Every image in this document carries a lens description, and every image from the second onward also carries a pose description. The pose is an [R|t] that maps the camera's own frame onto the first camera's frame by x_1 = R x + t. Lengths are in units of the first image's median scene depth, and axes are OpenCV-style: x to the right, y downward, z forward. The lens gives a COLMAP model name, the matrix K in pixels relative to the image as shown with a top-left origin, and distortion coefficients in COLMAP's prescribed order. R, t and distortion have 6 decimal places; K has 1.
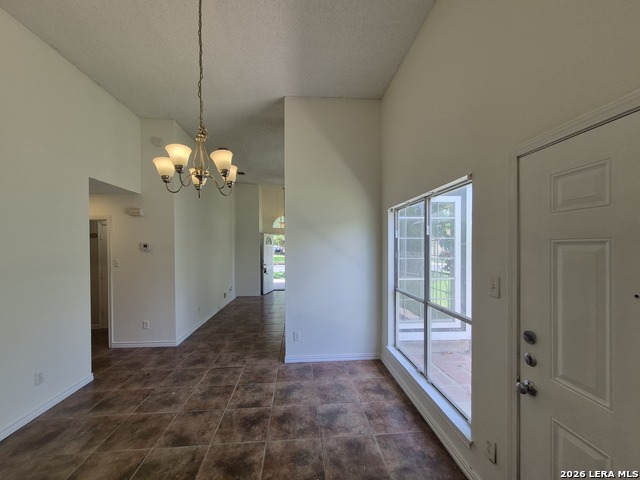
lens RADIAL K [[252.0, 0, 315.5], [0, 252.0, 247.0], [0, 0, 1]] dist [0.000997, 0.000737]
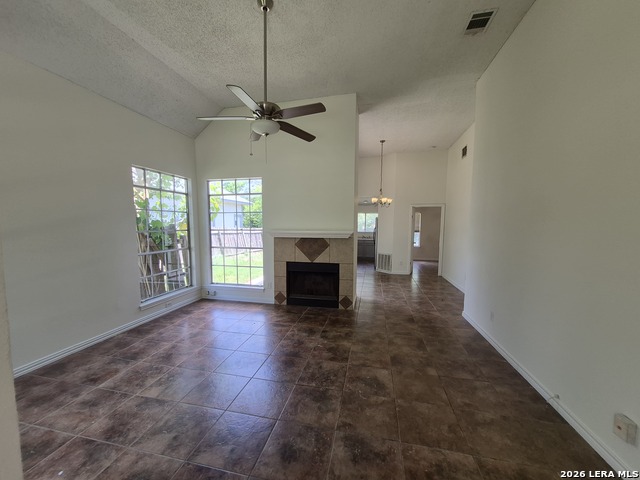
lens RADIAL K [[252.0, 0, 315.6], [0, 252.0, 247.2], [0, 0, 1]] dist [0.000997, 0.000737]
pose [[-0.956056, -0.022090, 0.292352, -0.386003], [0.003021, 0.996362, 0.085165, 0.039946], [-0.293170, 0.082305, -0.952511, 2.981806]]
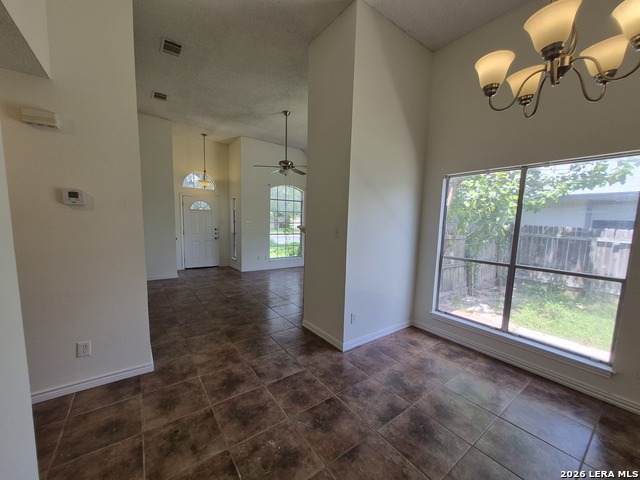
lens RADIAL K [[252.0, 0, 316.0], [0, 252.0, 248.0], [0, 0, 1]] dist [0.000997, 0.000737]
pose [[0.851121, -0.030427, 0.524087, -0.739624], [-0.029314, 0.994007, 0.105315, 0.045218], [-0.524150, -0.104999, 0.845128, 0.459981]]
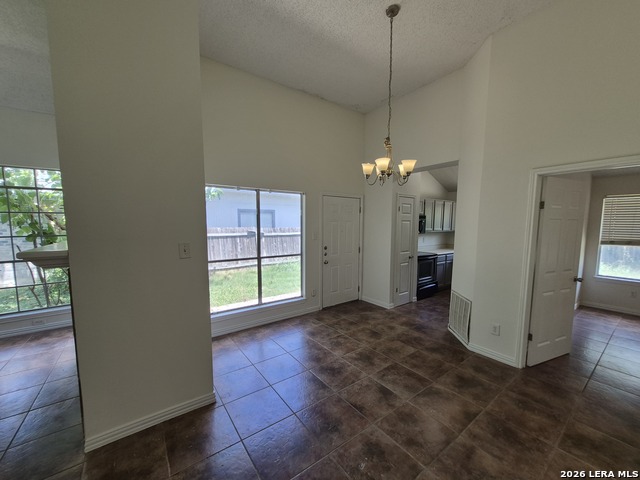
lens RADIAL K [[252.0, 0, 315.9], [0, 252.0, 250.1], [0, 0, 1]] dist [0.000997, 0.000737]
pose [[-0.526621, -0.082584, 0.846079, -0.918589], [0.004315, 0.994998, 0.099805, 0.015226], [-0.850089, 0.056210, -0.523631, 1.311787]]
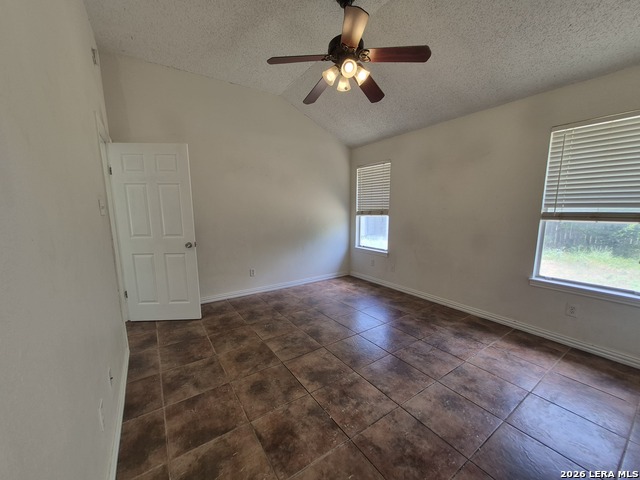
lens RADIAL K [[252.0, 0, 313.7], [0, 252.0, 245.4], [0, 0, 1]] dist [0.000997, 0.000737]
pose [[-0.496188, -0.120523, 0.859809, -1.816608], [0.017455, 0.988733, 0.148668, 0.096007], [-0.868040, 0.088776, -0.488494, -0.036475]]
